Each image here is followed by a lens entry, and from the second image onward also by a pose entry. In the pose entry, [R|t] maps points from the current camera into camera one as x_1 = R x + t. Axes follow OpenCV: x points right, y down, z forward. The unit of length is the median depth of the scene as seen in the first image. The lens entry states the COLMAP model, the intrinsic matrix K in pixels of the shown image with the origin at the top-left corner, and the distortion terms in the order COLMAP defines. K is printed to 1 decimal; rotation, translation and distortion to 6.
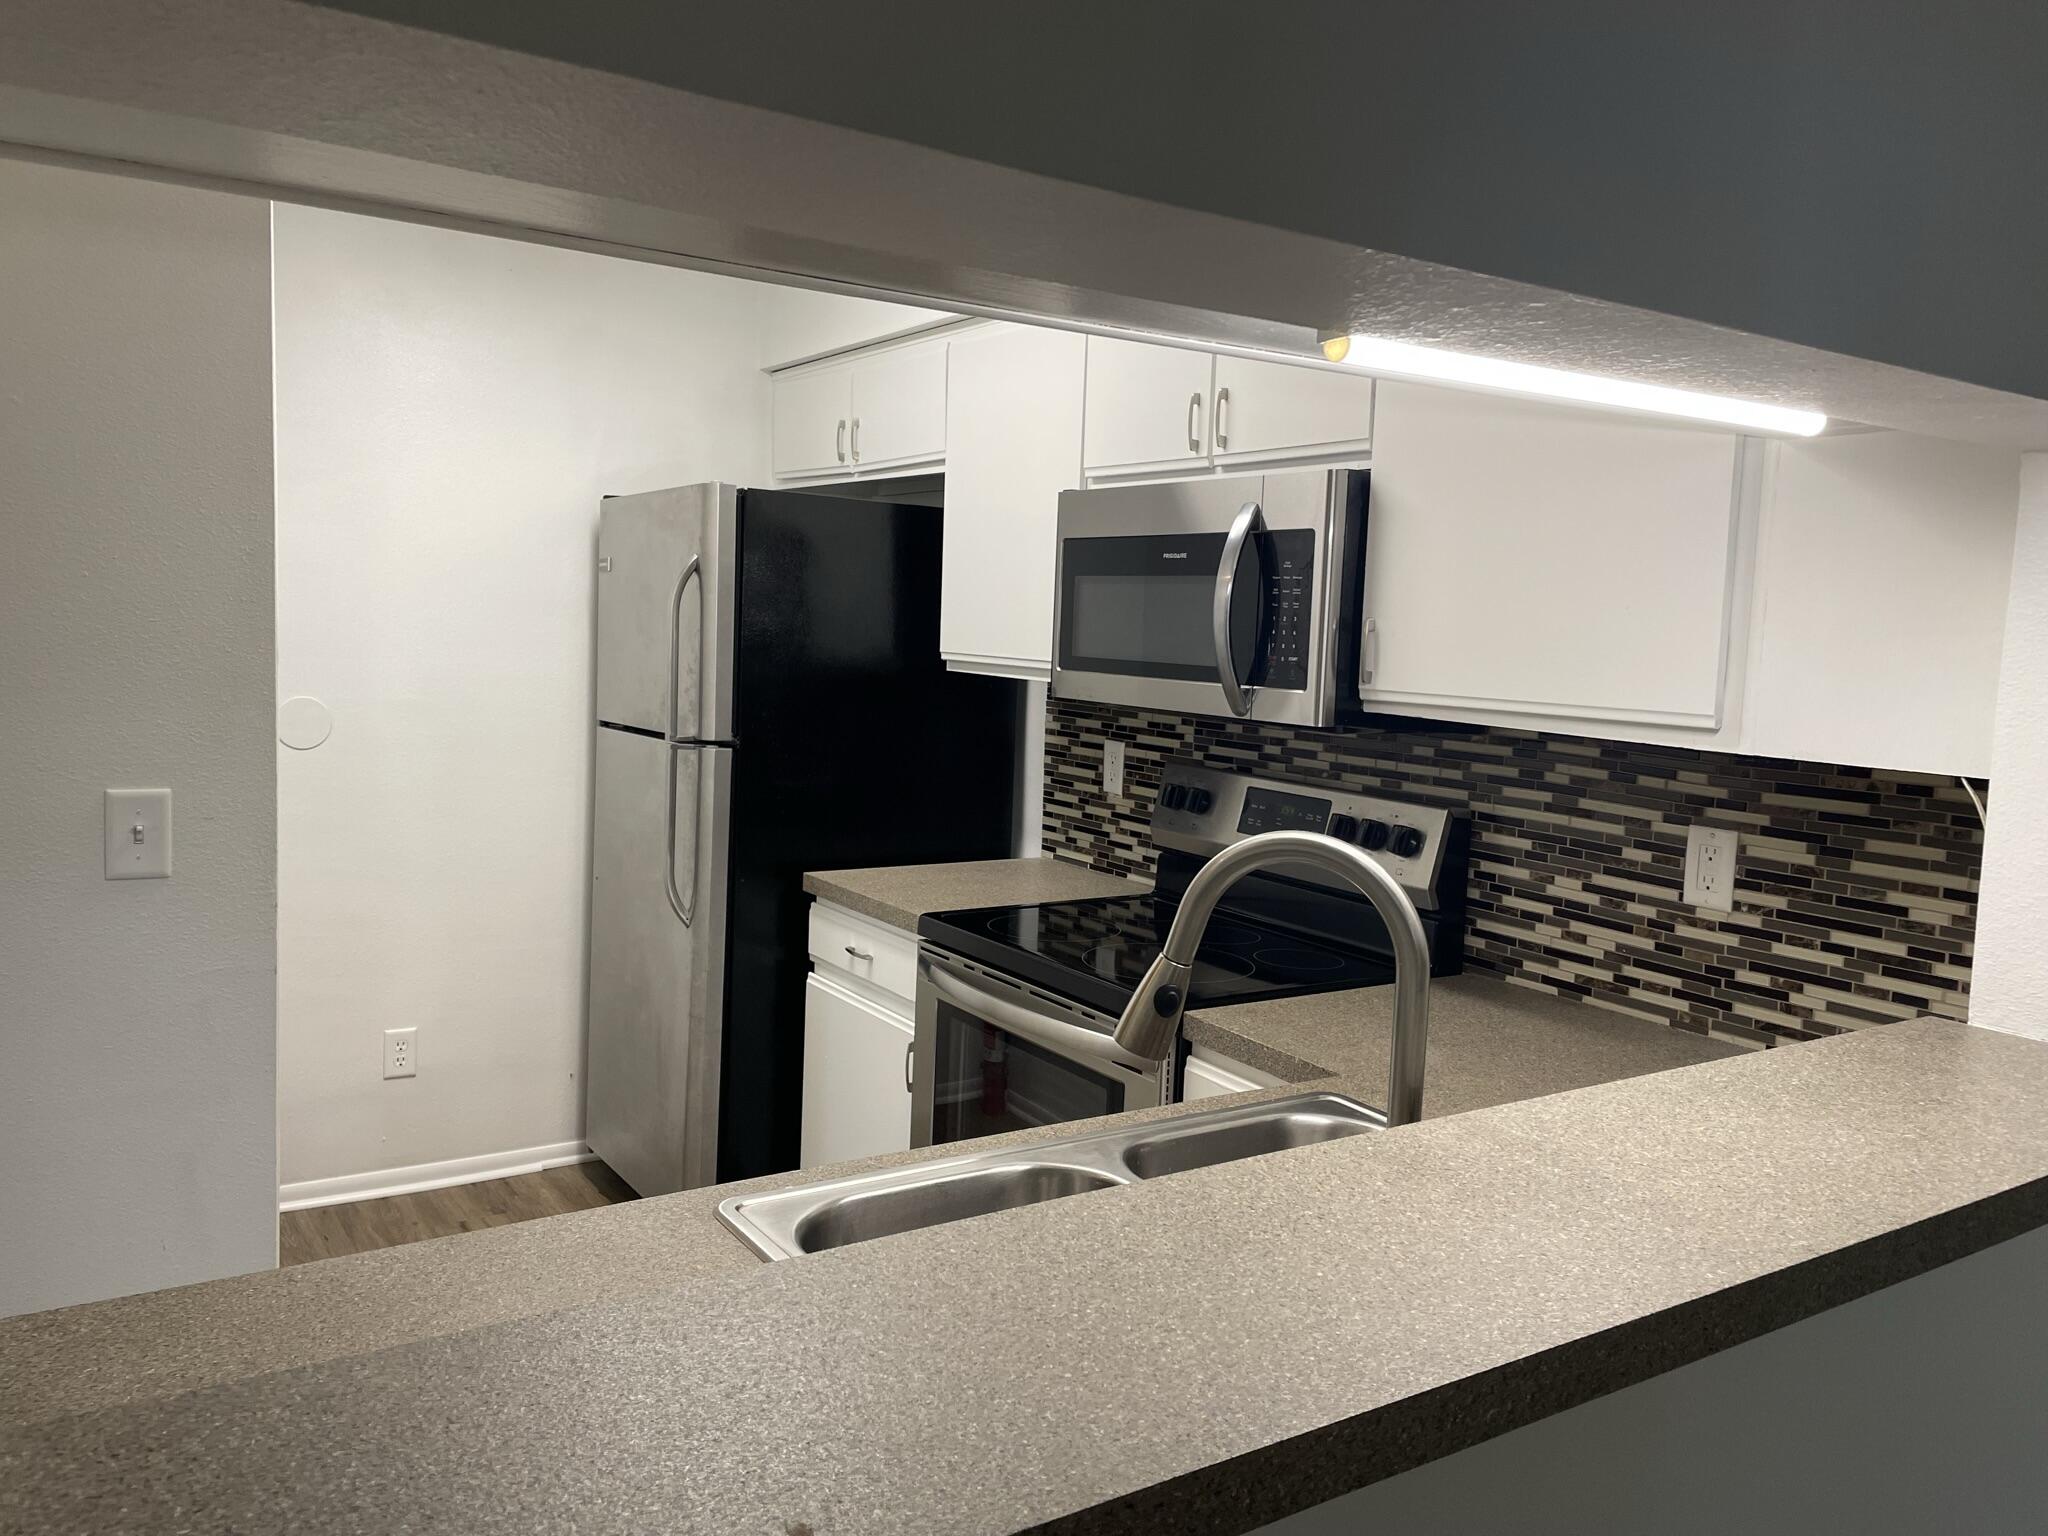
lens RADIAL K [[1546.1, 0, 1022.3], [0, 1546.1, 763.8], [0, 0, 1]] dist [0.087952, -0.112266]
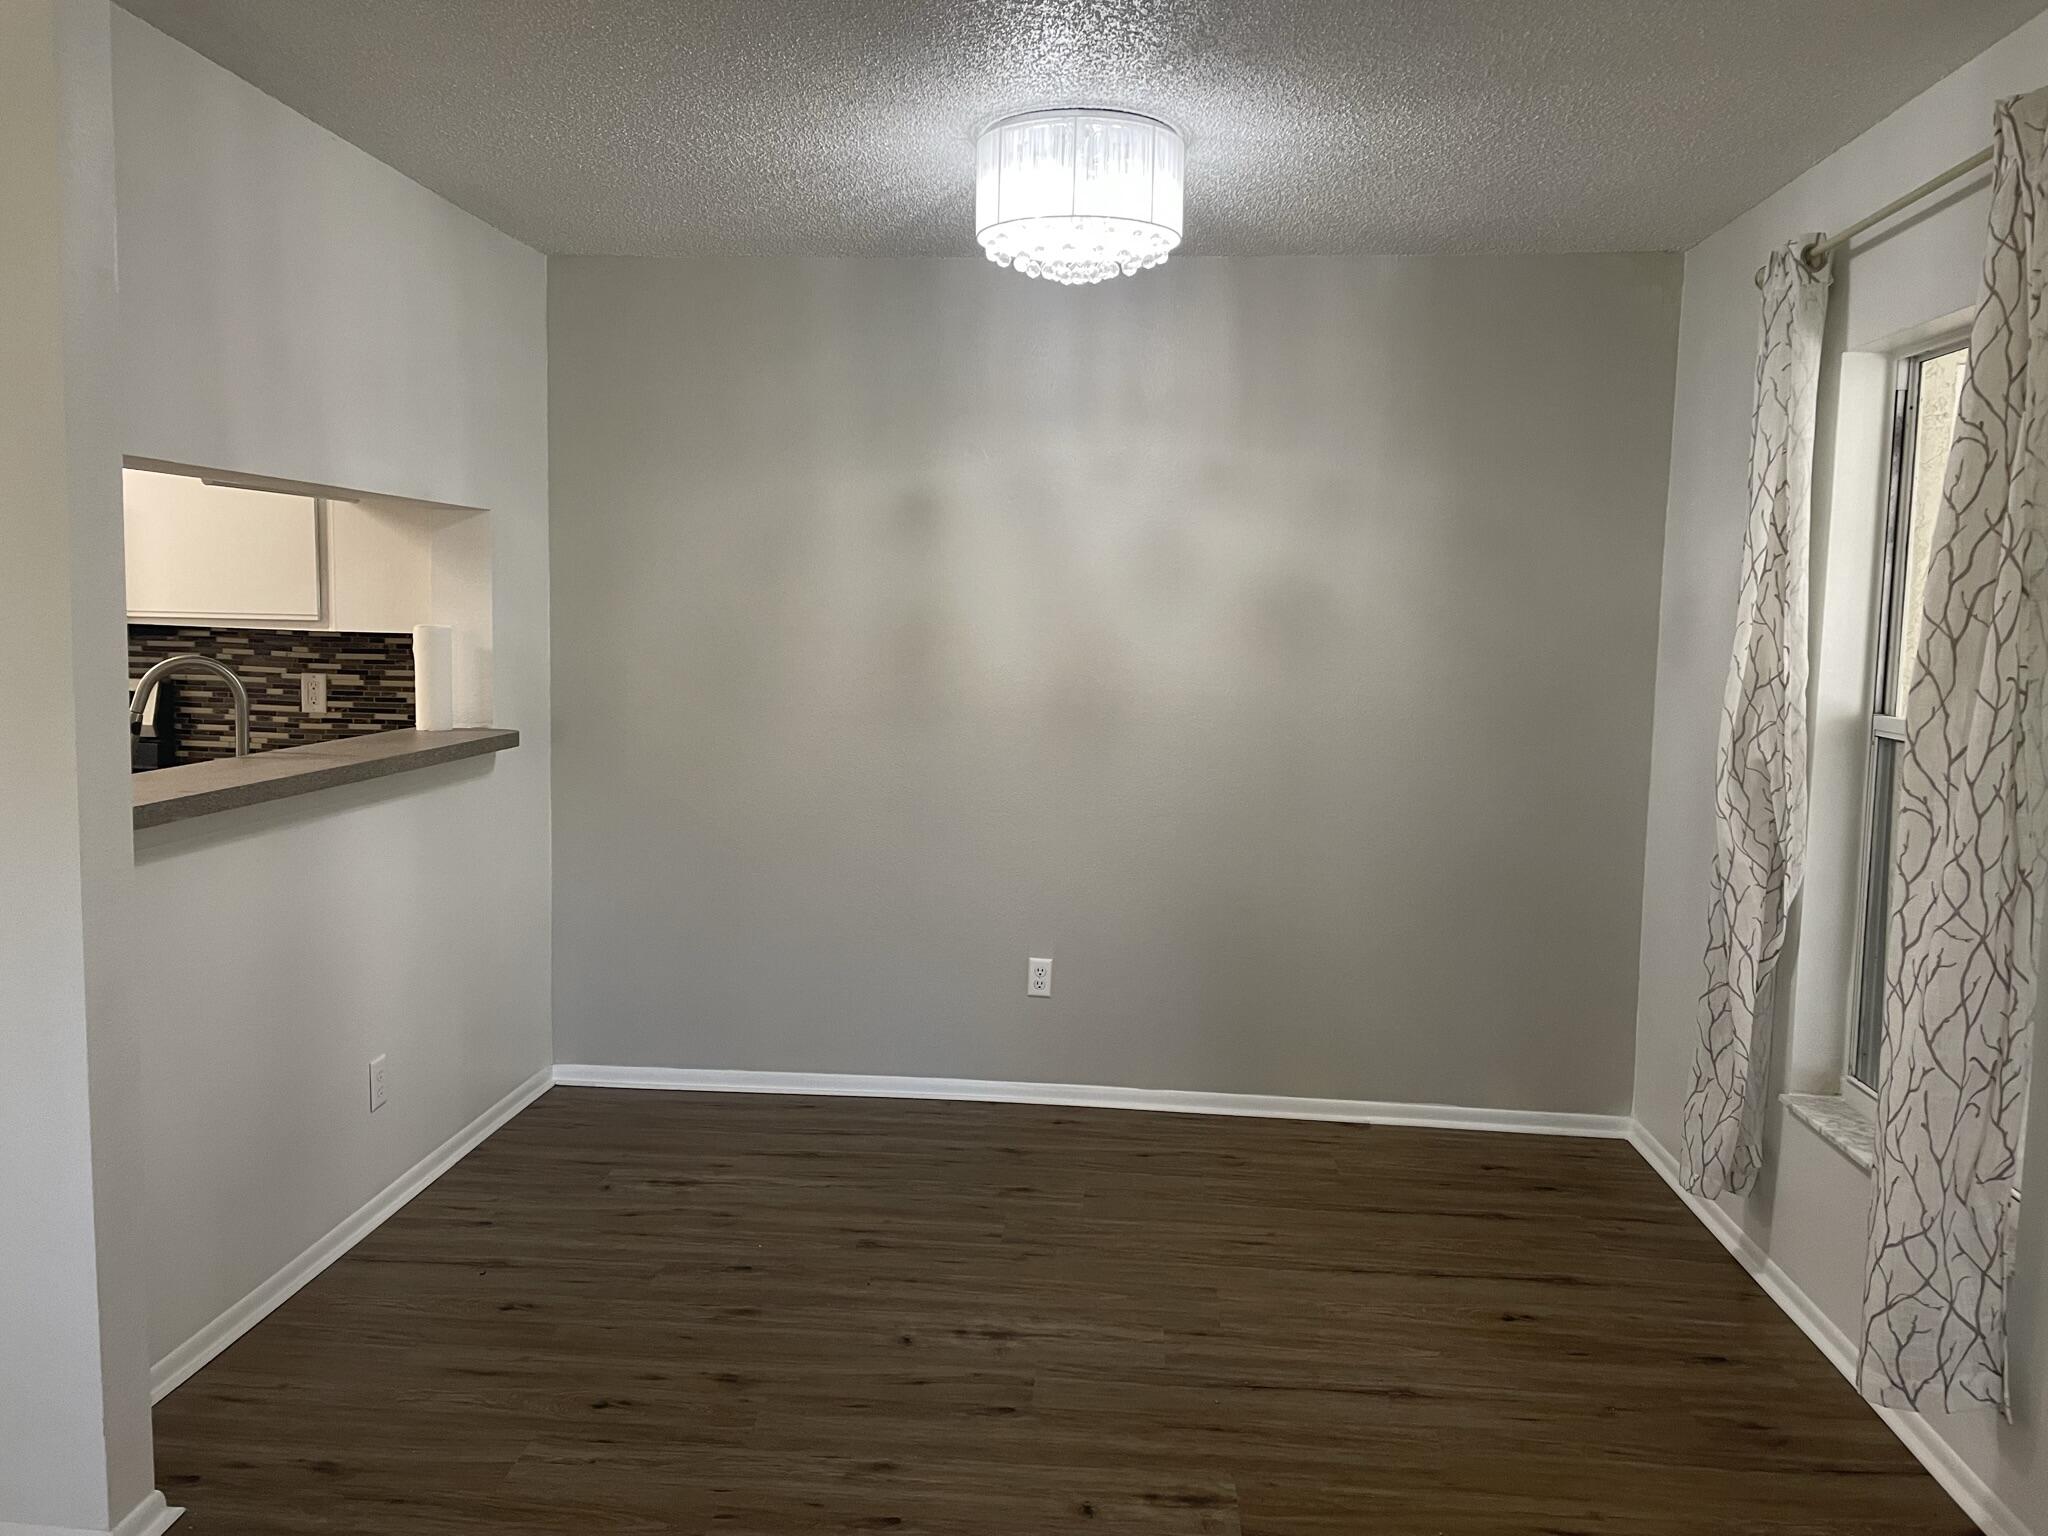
lens RADIAL K [[1546.1, 0, 1023.8], [0, 1546.1, 741.2], [0, 0, 1]] dist [0.087952, -0.112266]
pose [[0.617380, -0.093496, 0.781089, -0.550920], [0.077868, 0.995299, 0.057589, 0.077679], [-0.782802, 0.025268, 0.621758, -0.925791]]
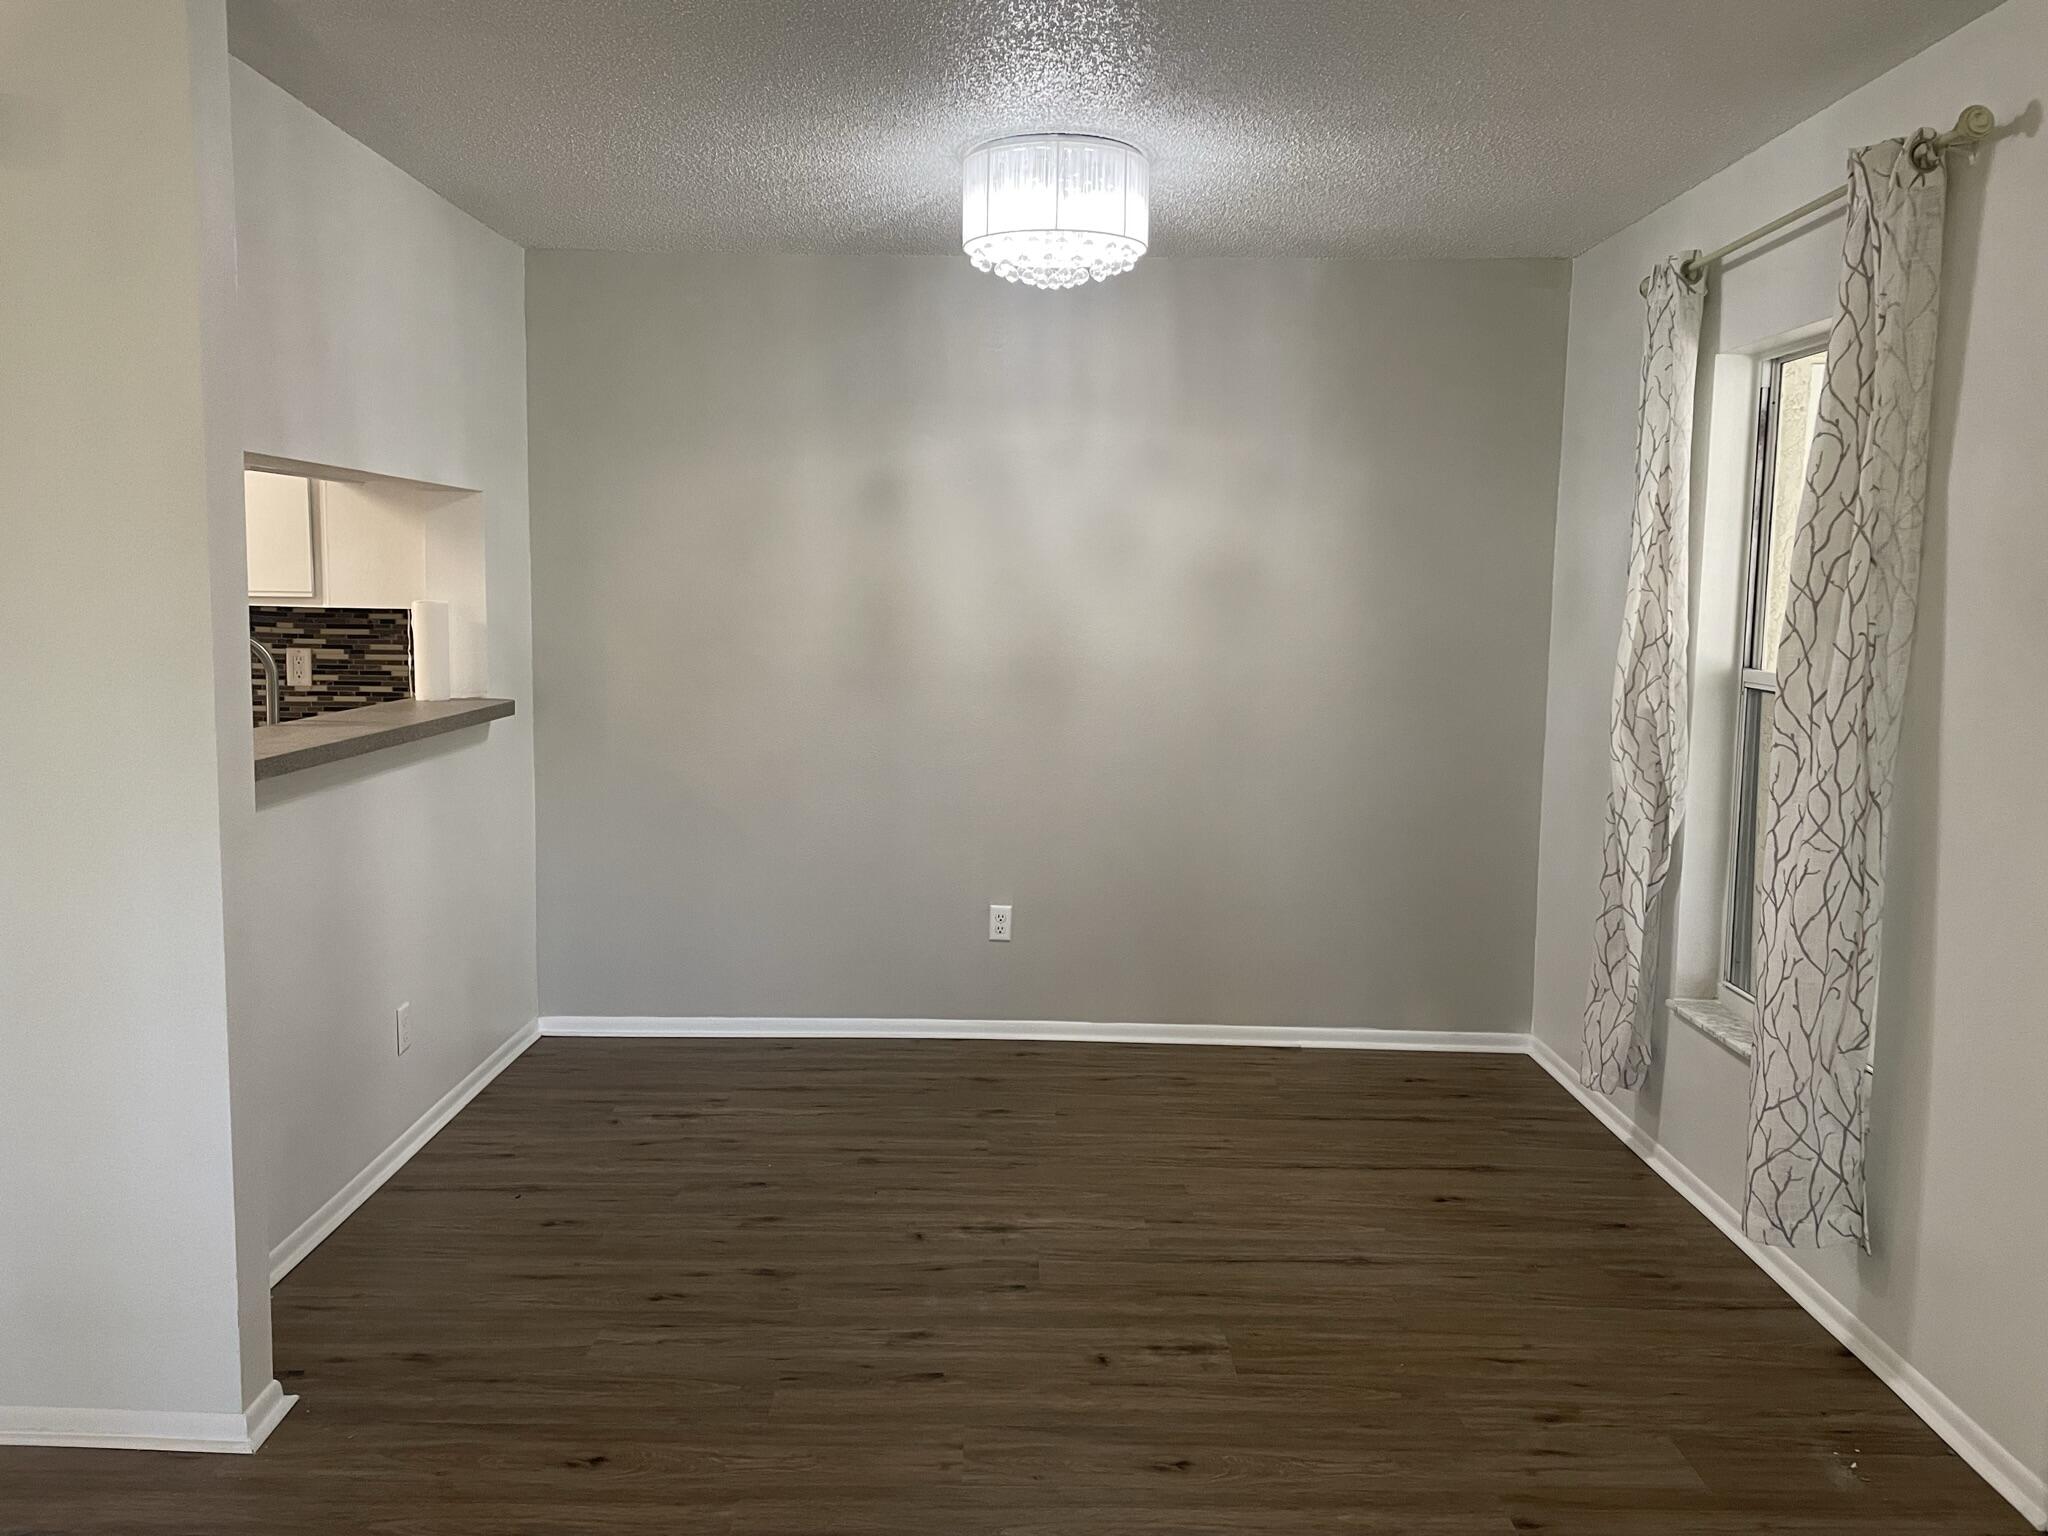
lens RADIAL K [[1546.1, 0, 1022.4], [0, 1546.1, 732.9], [0, 0, 1]] dist [0.087952, -0.112266]
pose [[0.552270, -0.109757, 0.826408, -0.733692], [0.085821, 0.993514, 0.074598, 0.075339], [-0.829236, 0.029725, 0.558108, -0.932156]]
